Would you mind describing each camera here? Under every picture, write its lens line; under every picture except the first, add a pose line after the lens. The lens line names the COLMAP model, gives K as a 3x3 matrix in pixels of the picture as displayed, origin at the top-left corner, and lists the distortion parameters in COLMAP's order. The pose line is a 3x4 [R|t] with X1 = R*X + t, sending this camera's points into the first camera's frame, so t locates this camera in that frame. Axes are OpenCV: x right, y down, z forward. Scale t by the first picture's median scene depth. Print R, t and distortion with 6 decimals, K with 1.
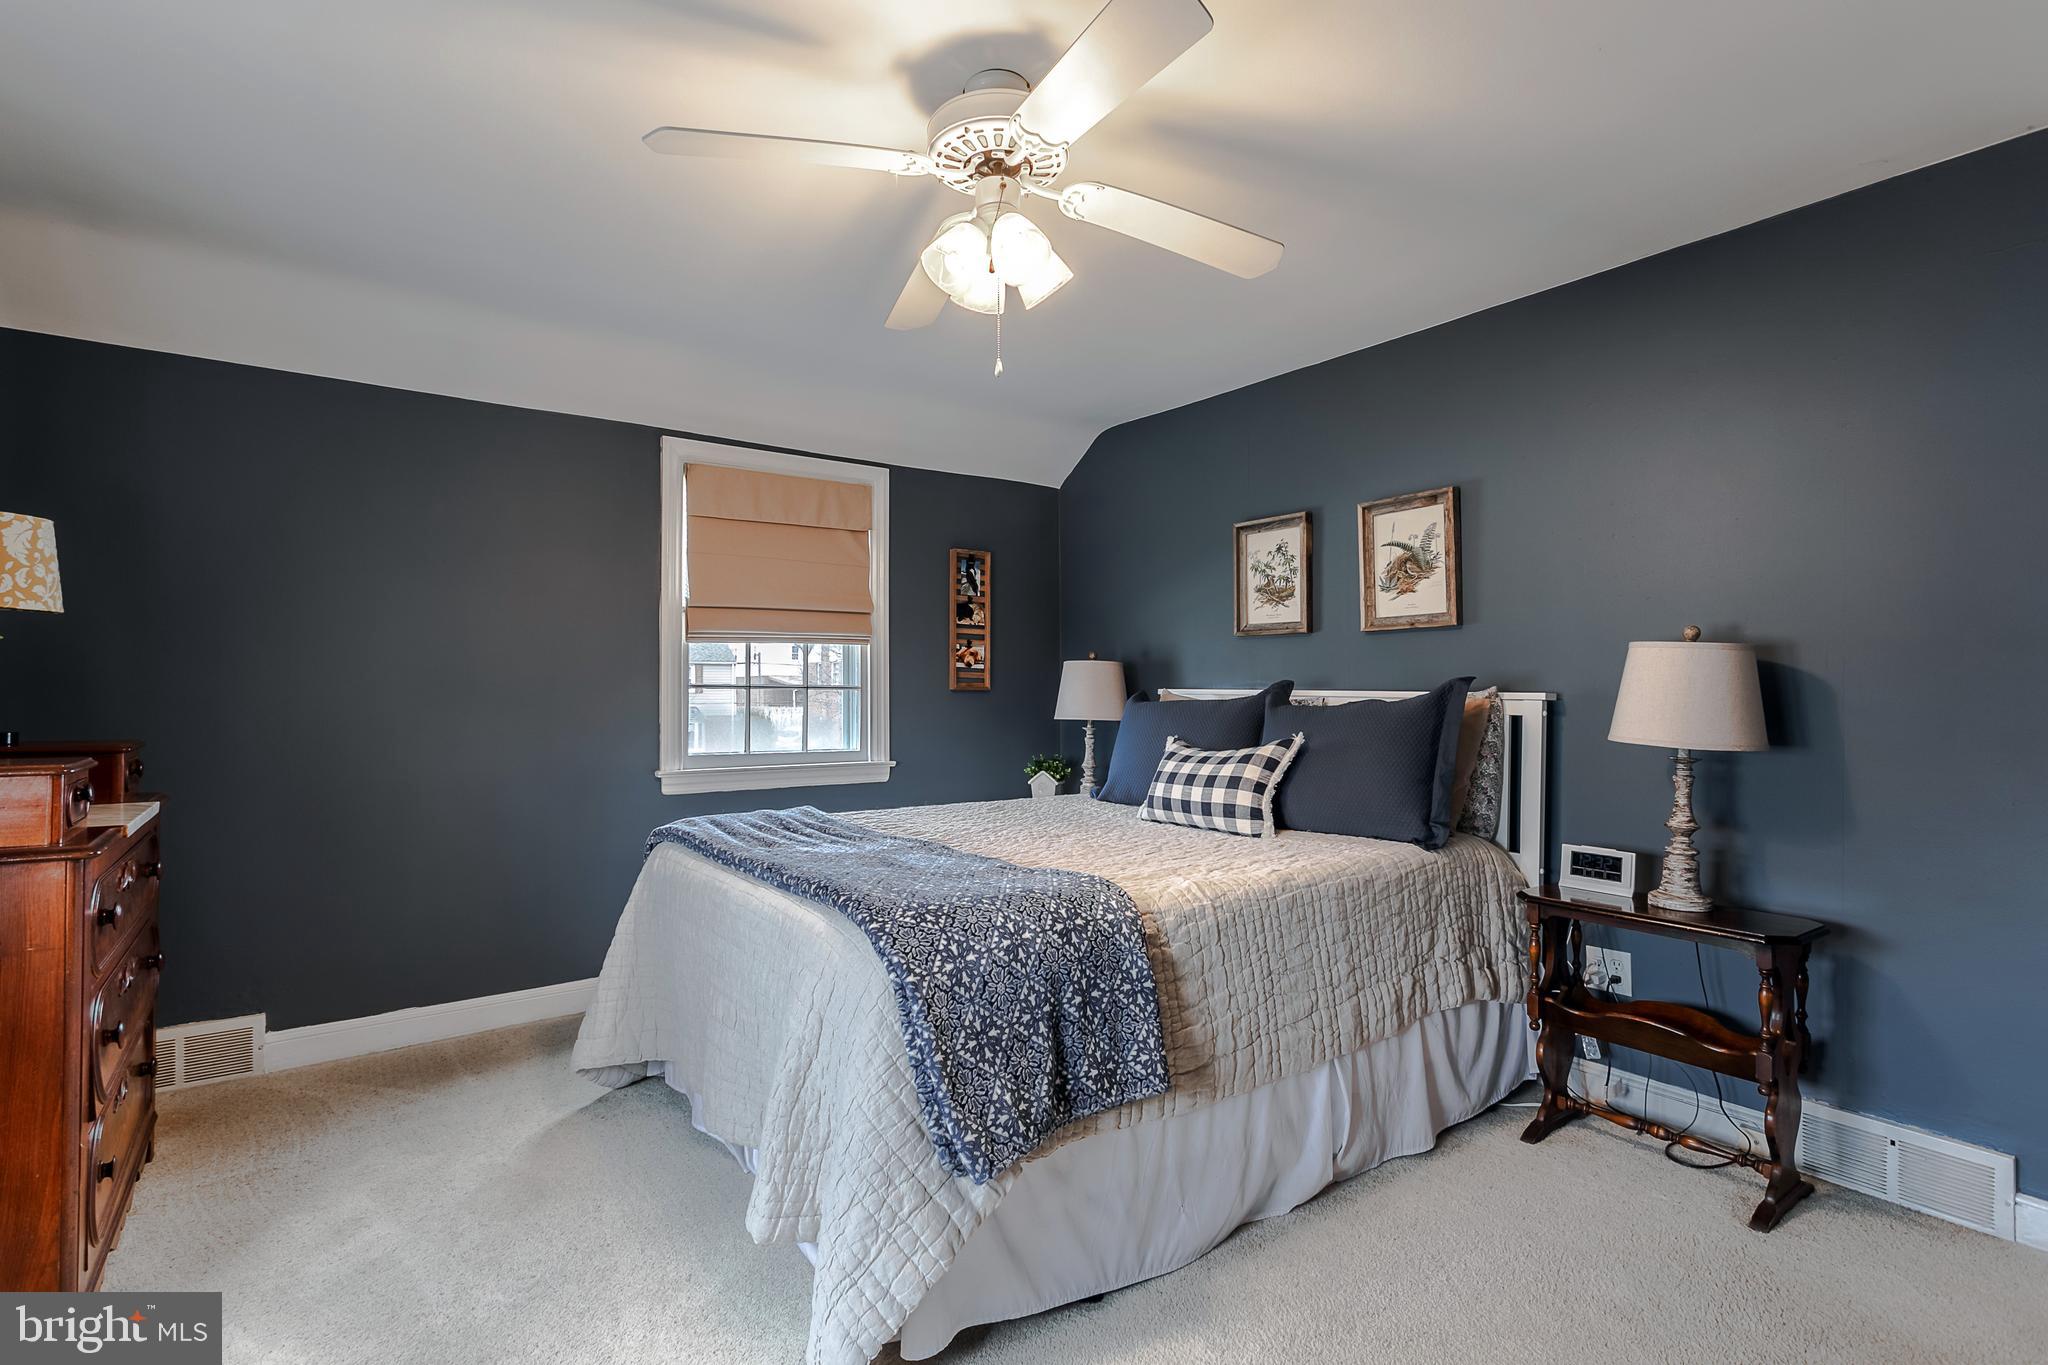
lens RADIAL K [[999.6, 0, 996.1], [0, 999.6, 676.9], [0, 0, 1]] dist [0.004814, 0.001529]
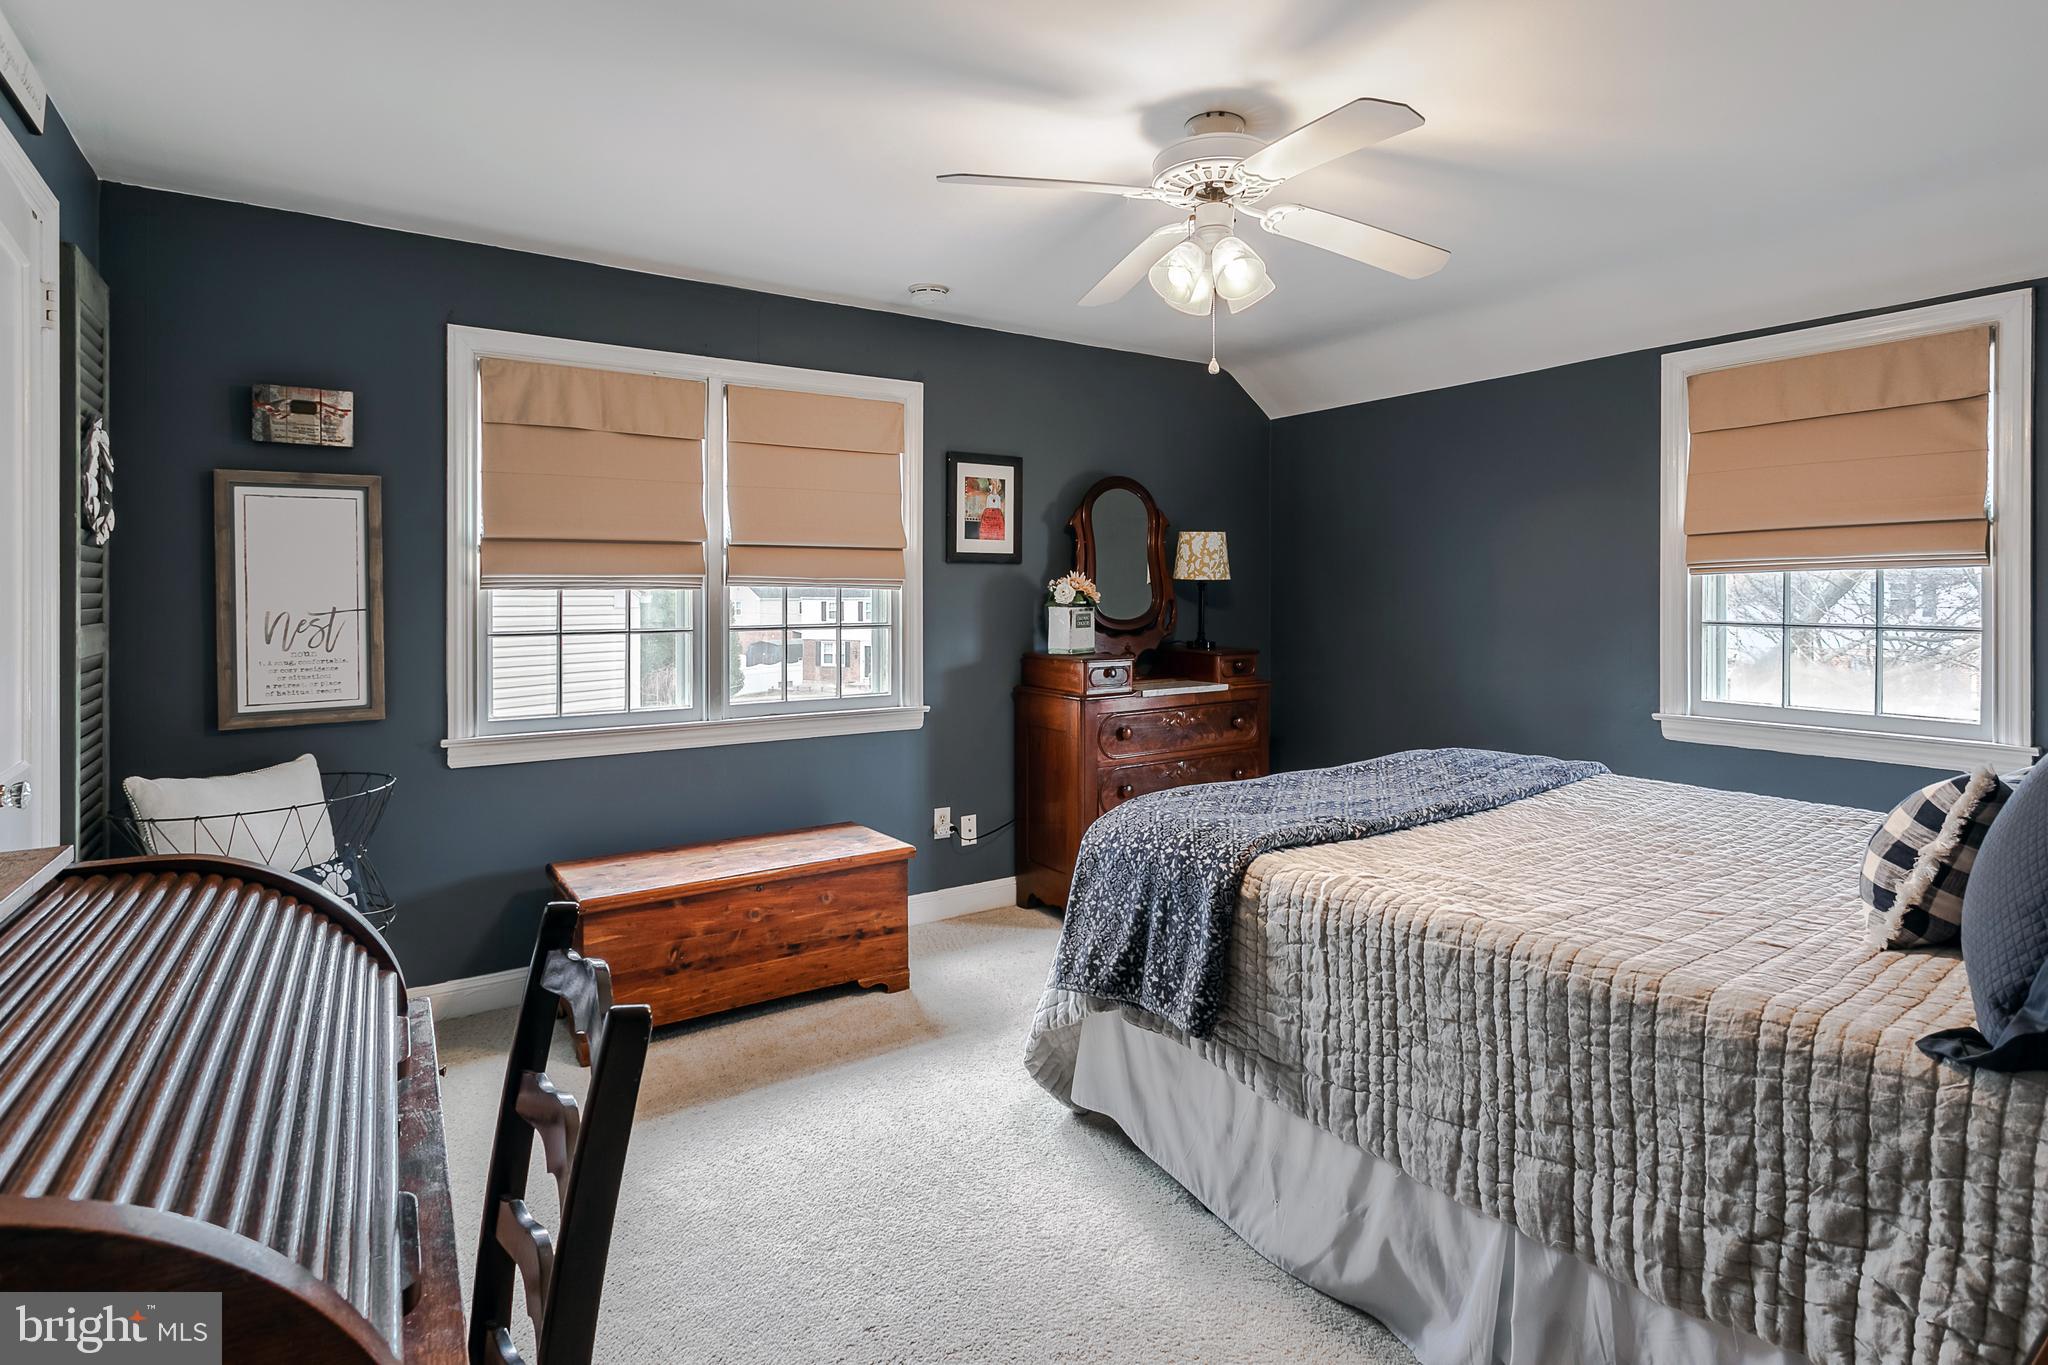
lens RADIAL K [[984.9, 0, 1025.6], [0, 984.9, 586.7], [0, 0, 1]] dist [0.002609, 0.000652]
pose [[-0.005551, -0.010947, -0.999925, 0.939205], [0.014924, 0.999828, -0.011029, -0.036979], [0.999873, -0.014985, -0.005386, 0.648998]]
